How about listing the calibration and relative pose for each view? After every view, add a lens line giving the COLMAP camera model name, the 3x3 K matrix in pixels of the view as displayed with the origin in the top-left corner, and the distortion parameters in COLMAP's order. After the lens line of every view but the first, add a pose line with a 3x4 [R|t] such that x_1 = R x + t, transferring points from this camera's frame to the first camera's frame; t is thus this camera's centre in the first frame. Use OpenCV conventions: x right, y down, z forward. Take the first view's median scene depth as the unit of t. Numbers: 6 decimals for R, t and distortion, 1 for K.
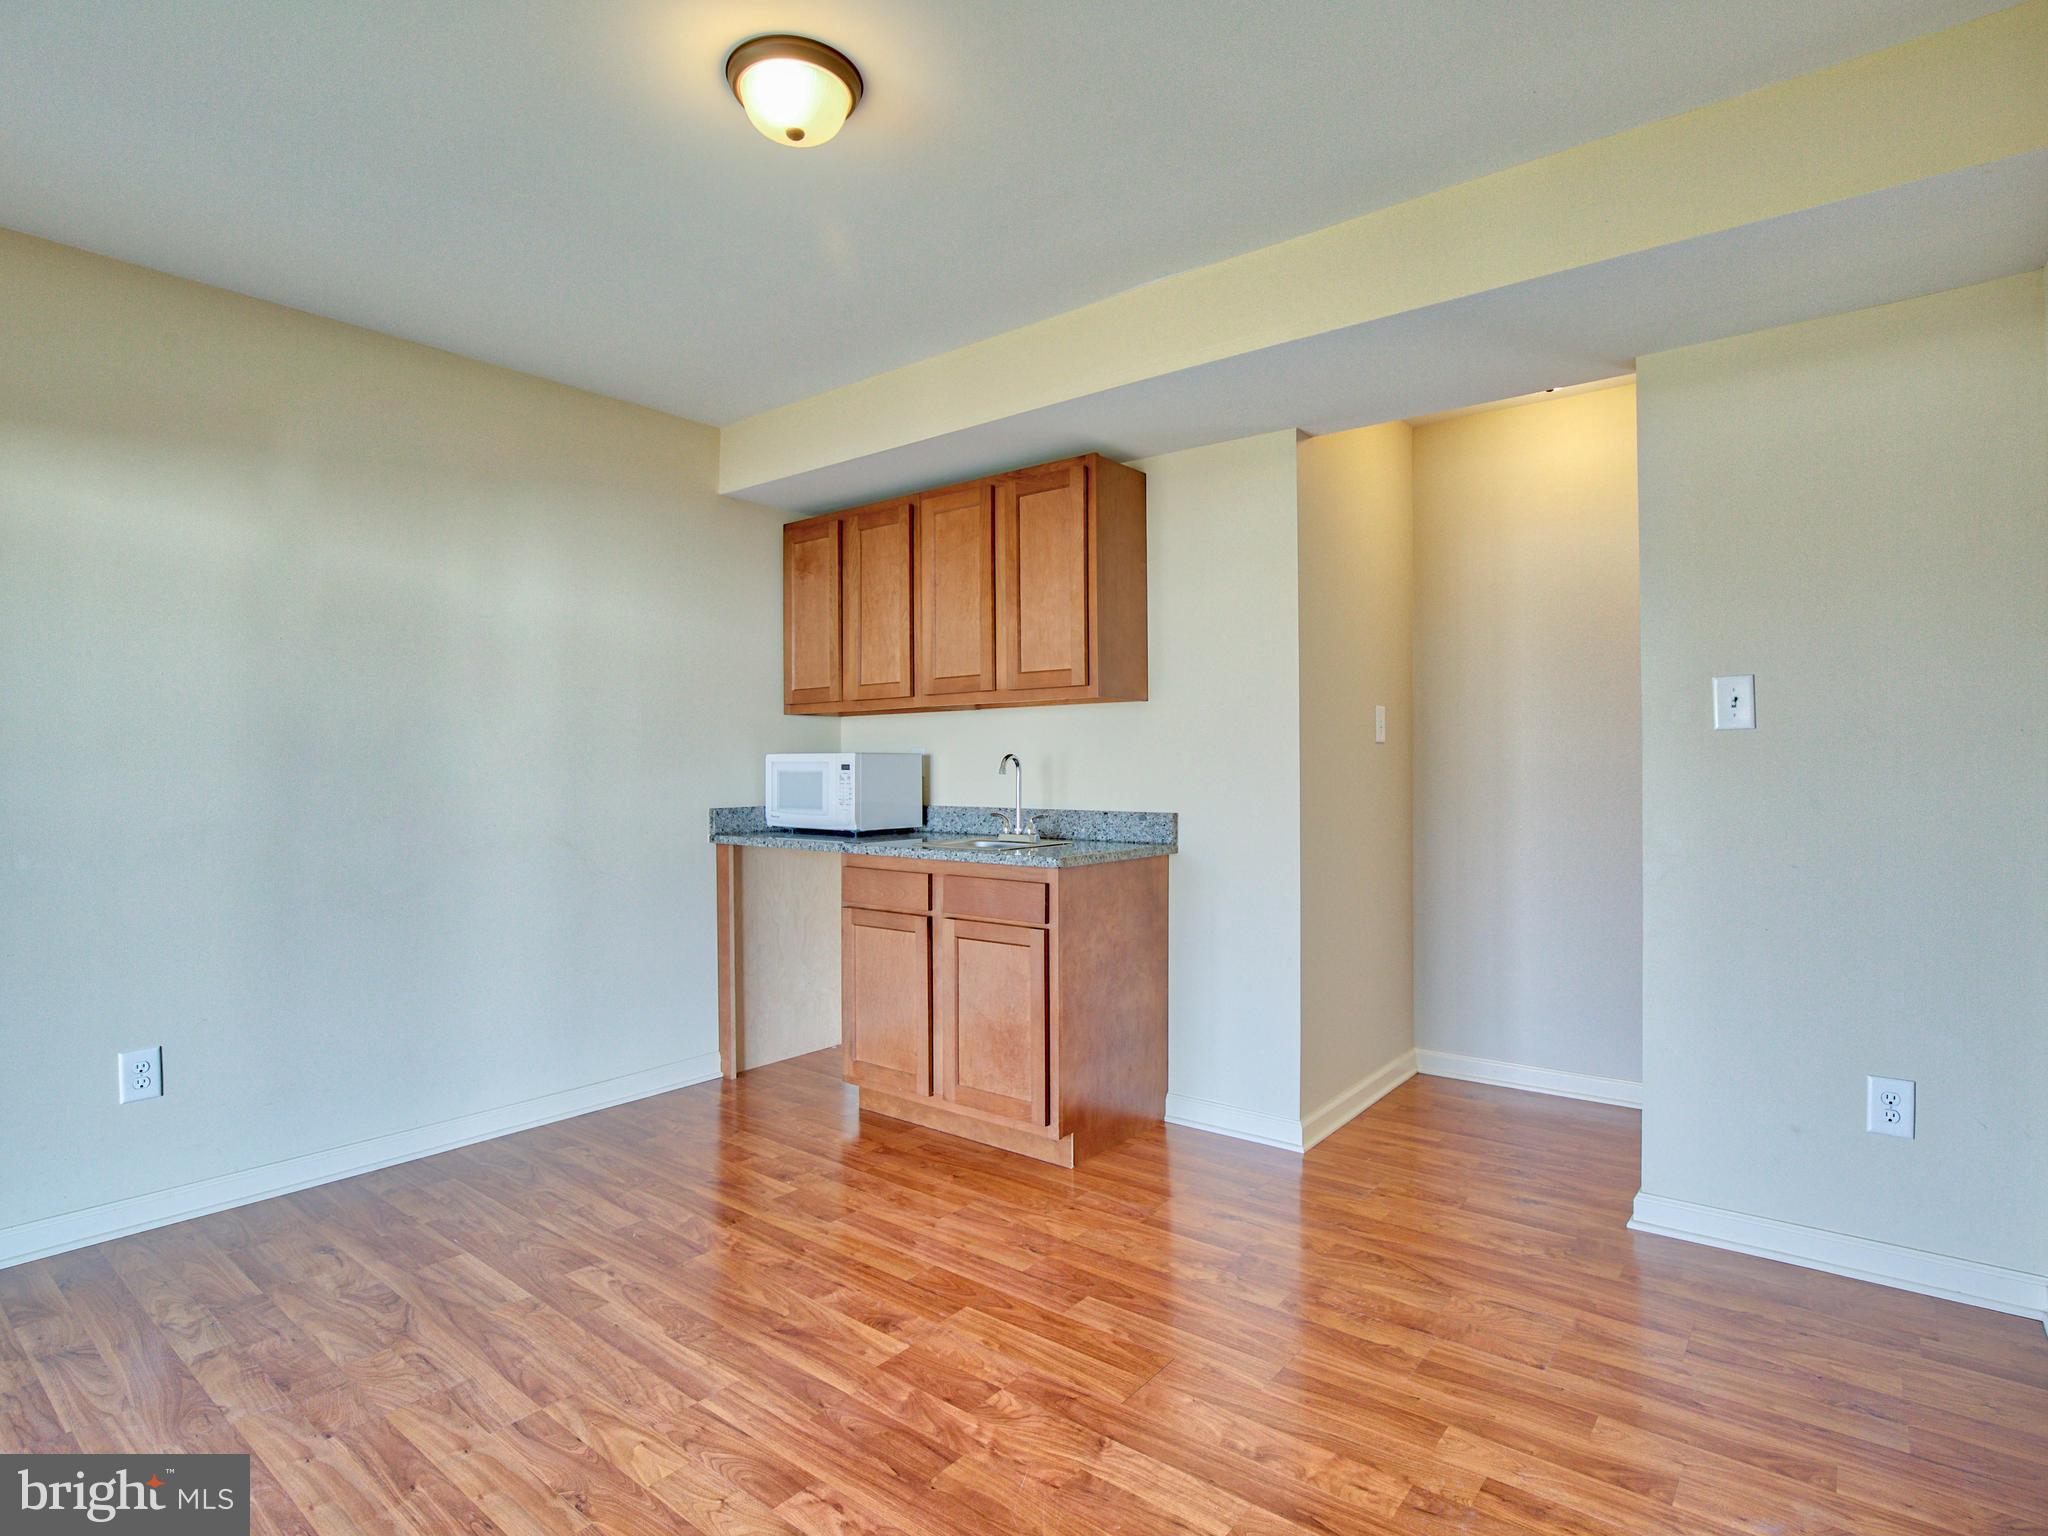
lens RADIAL K [[1077.0, 0, 1038.3], [0, 1077.0, 767.7], [0, 0, 1]] dist [-0.023306, 0.002683]
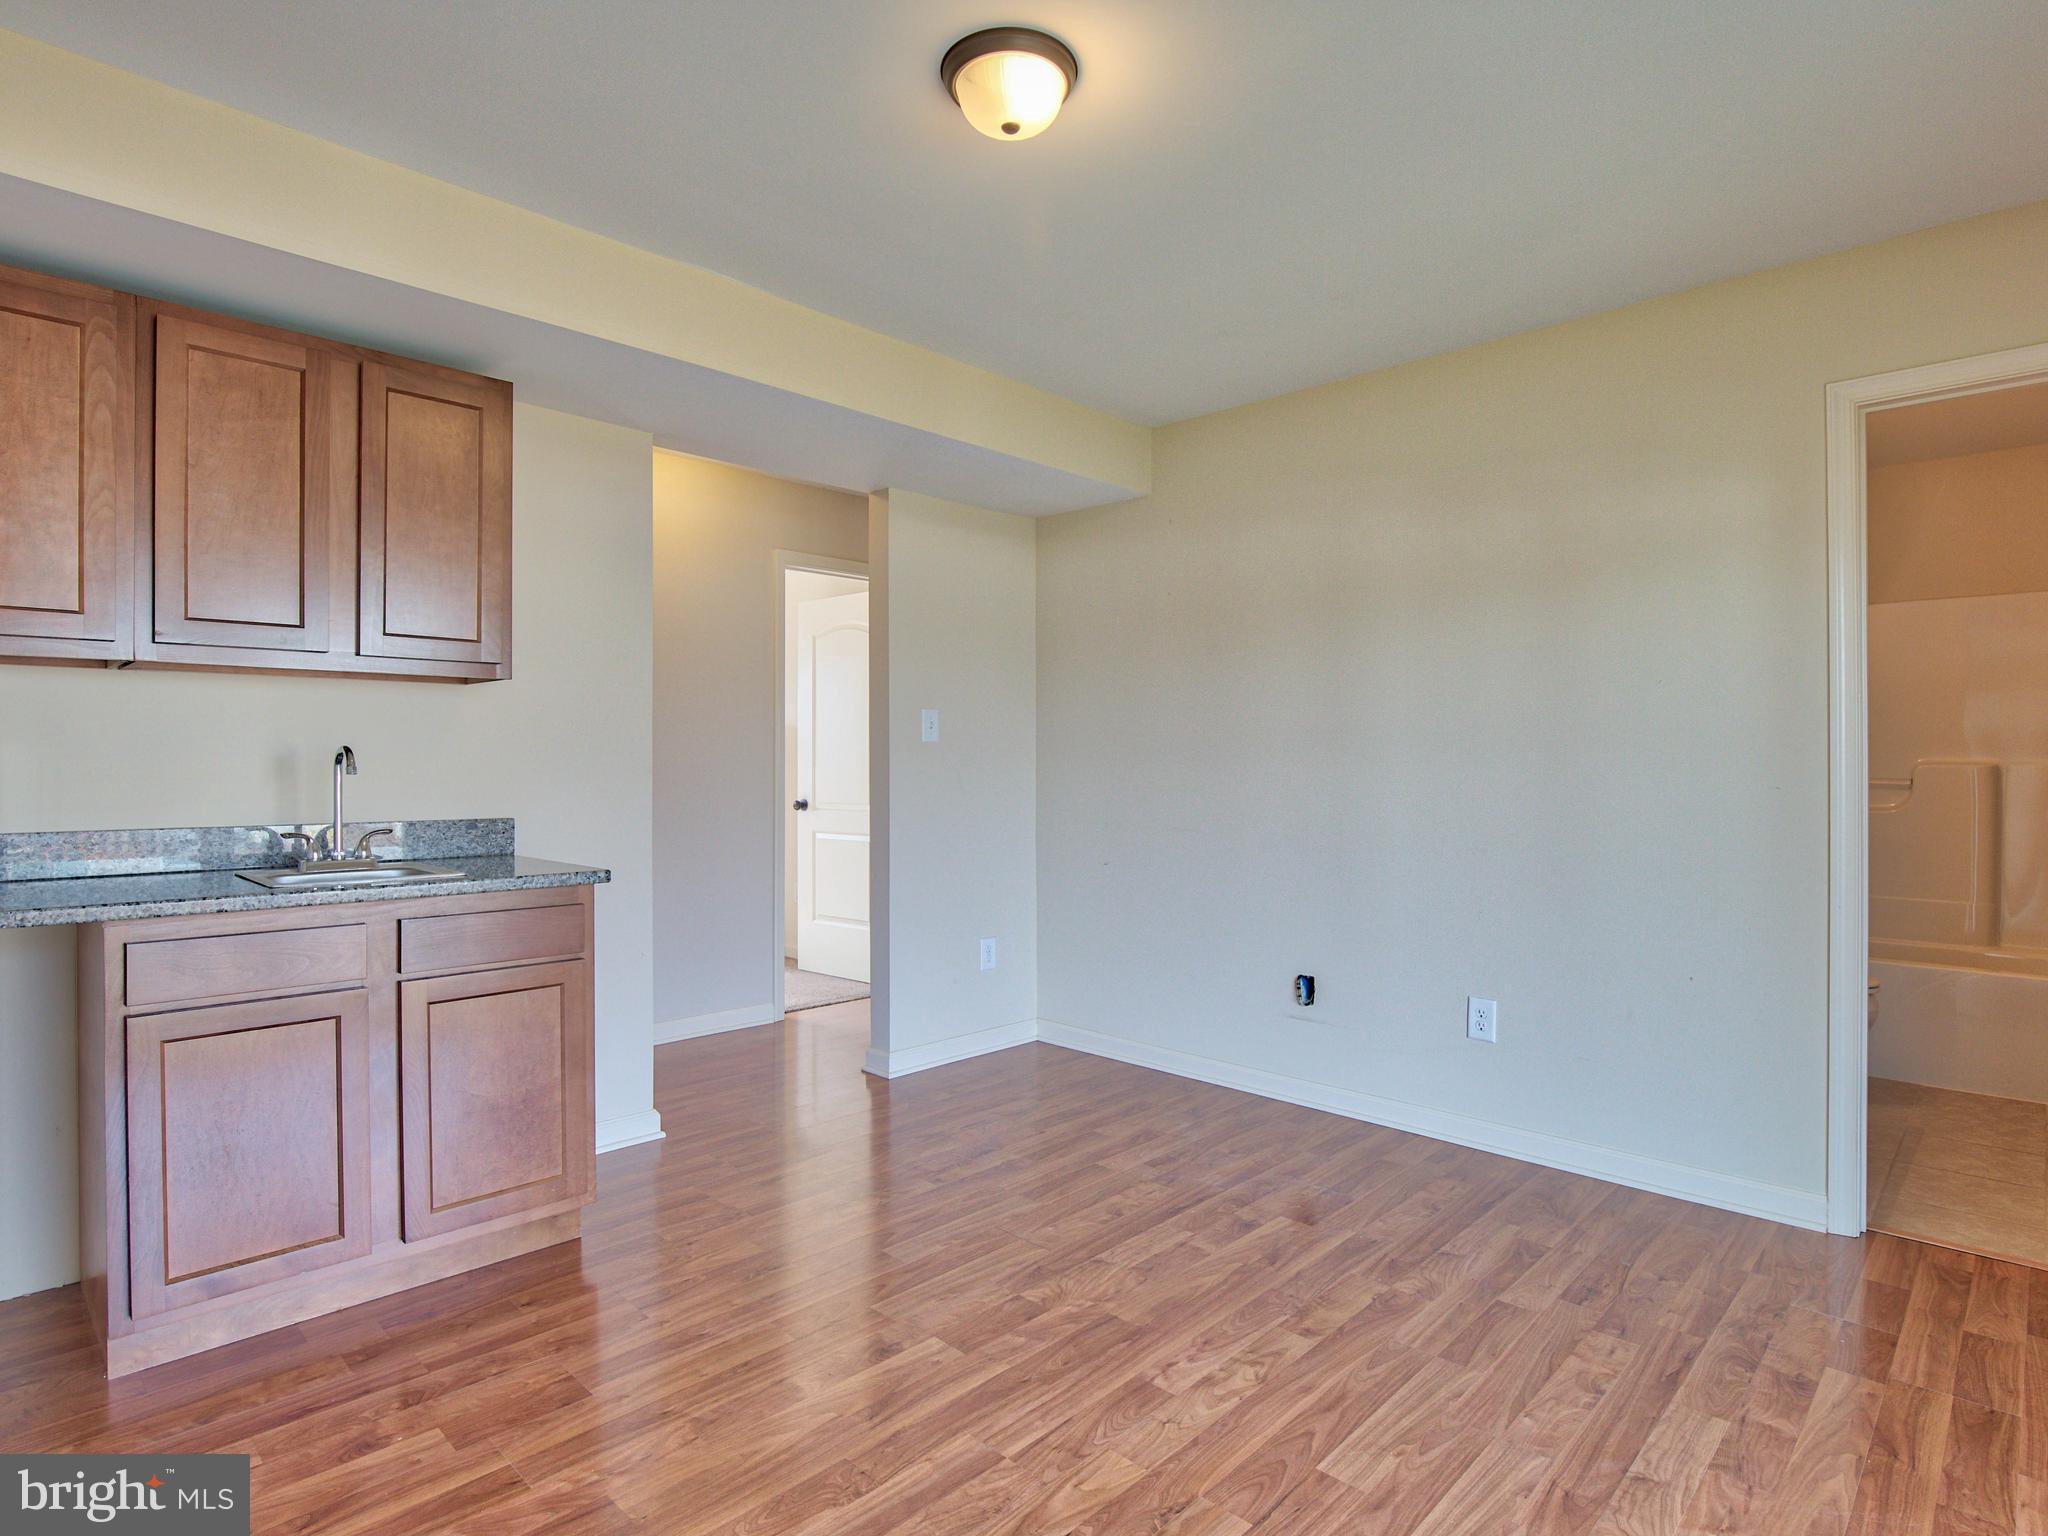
lens RADIAL K [[1077.0, 0, 1032.6], [0, 1077.0, 767.8], [0, 0, 1]] dist [-0.023306, 0.002683]
pose [[0.097371, 0.001272, 0.995247, -1.317808], [-0.003157, 0.999995, -0.000969, 0.002328], [-0.995243, -0.003047, 0.097374, 0.952454]]
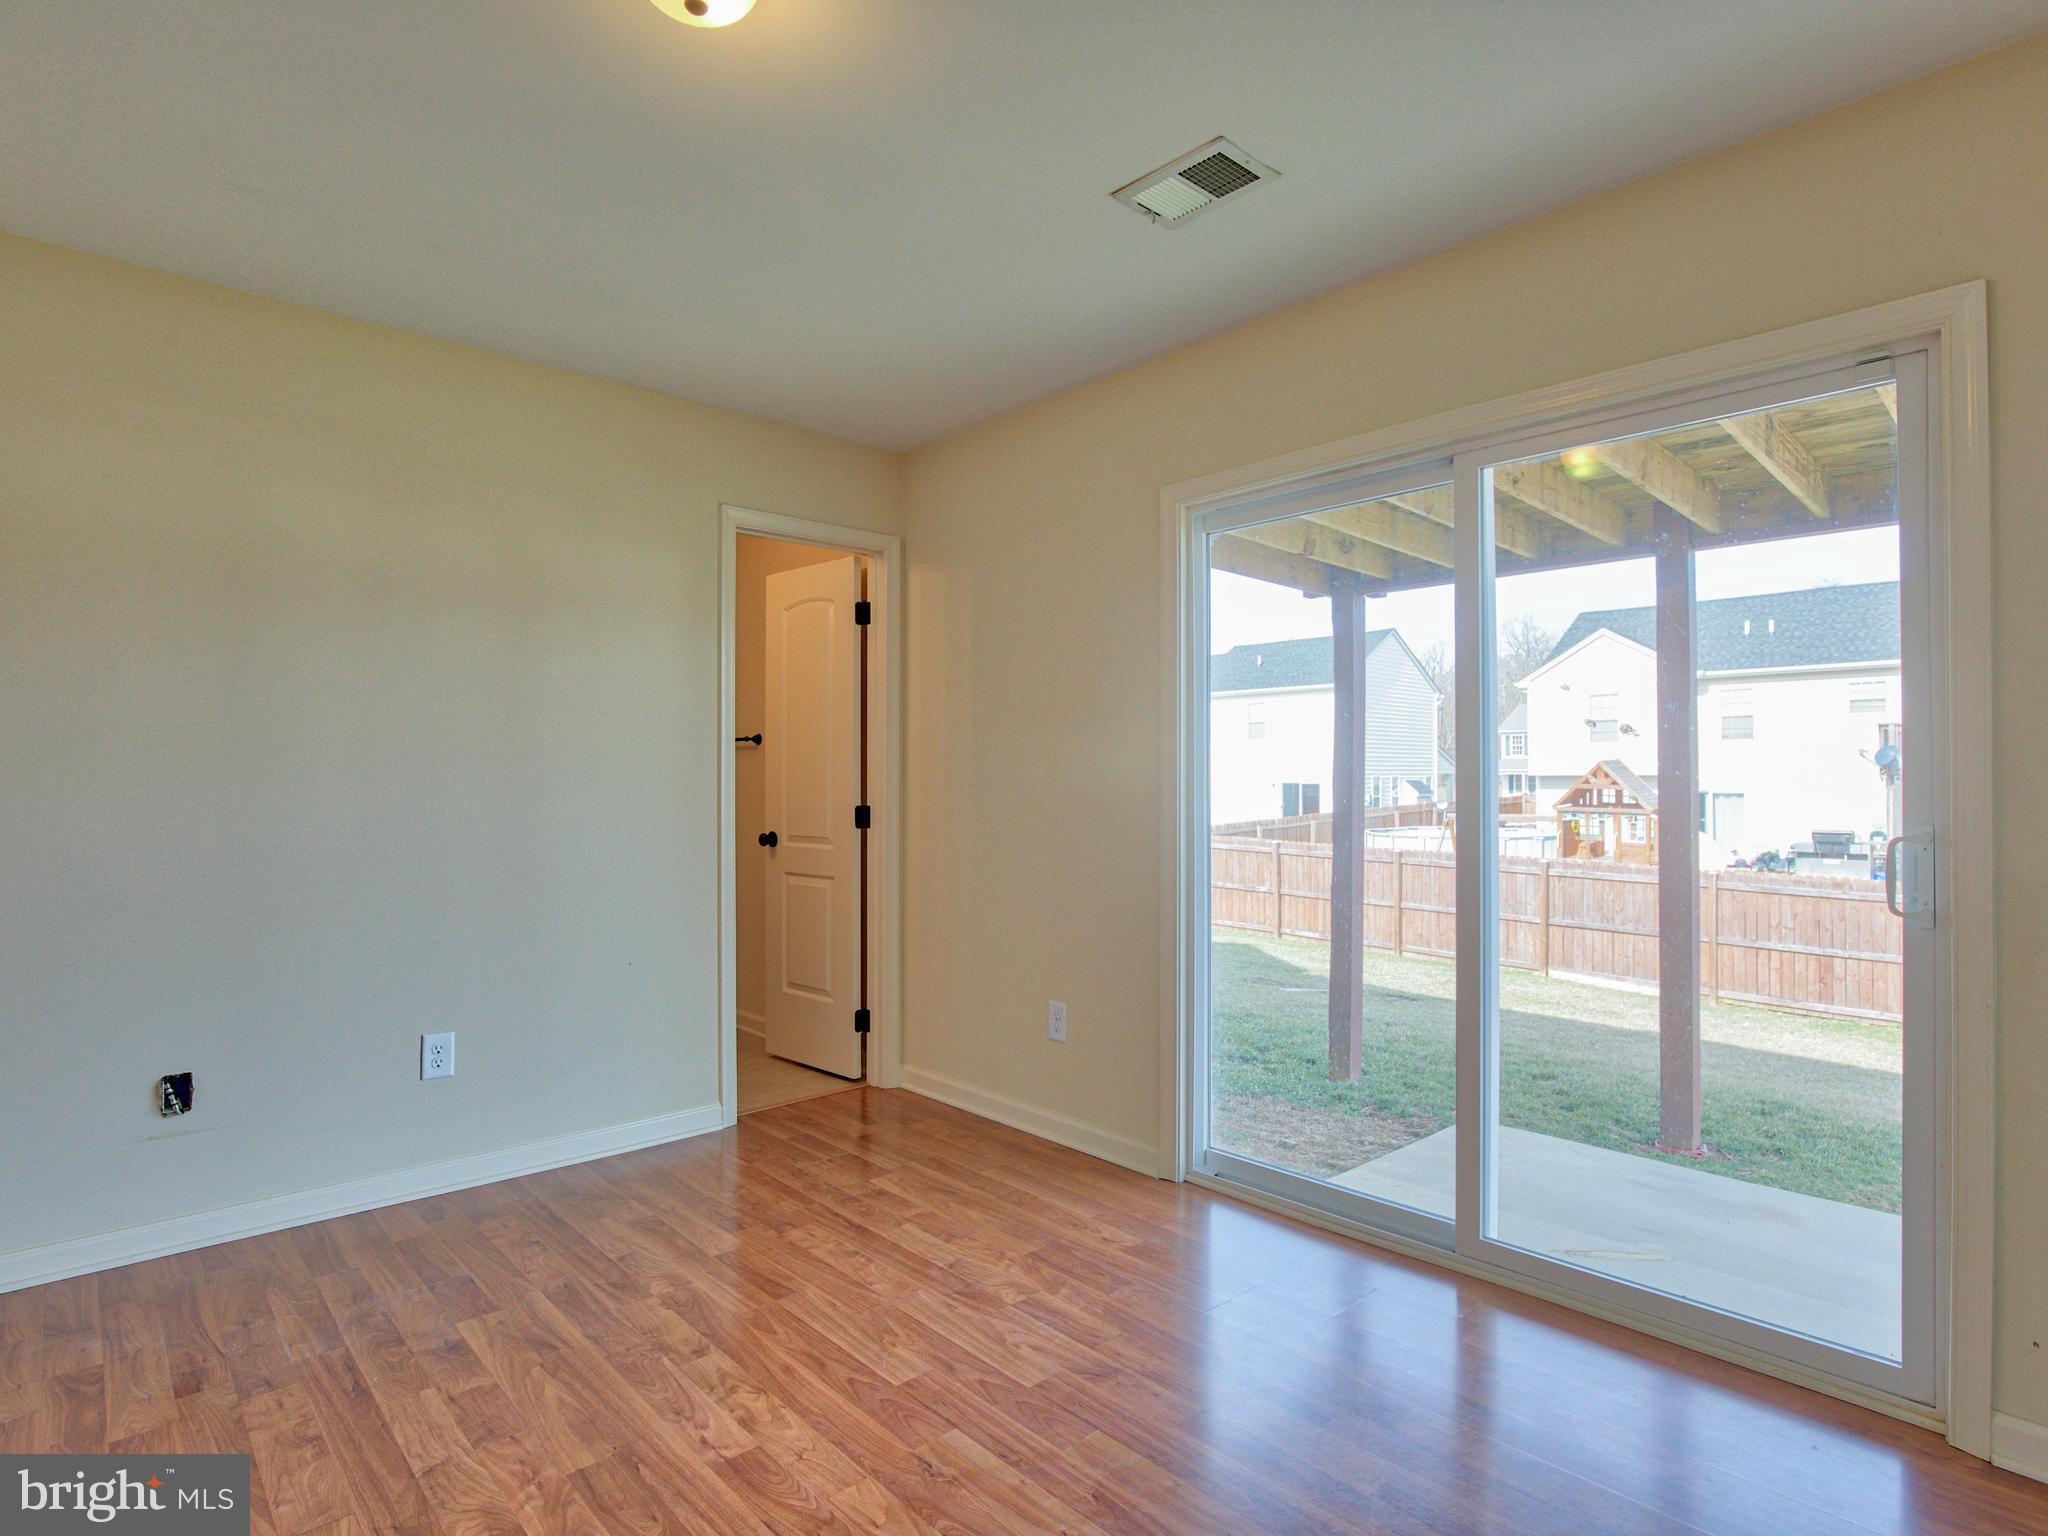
lens RADIAL K [[1077.0, 0, 1033.1], [0, 1077.0, 784.4], [0, 0, 1]] dist [-0.023306, 0.002683]
pose [[-0.988626, 0.006848, 0.150236, -0.647461], [0.006328, 0.999972, -0.003934, 0.004326], [-0.150259, -0.002938, -0.988642, 1.889964]]
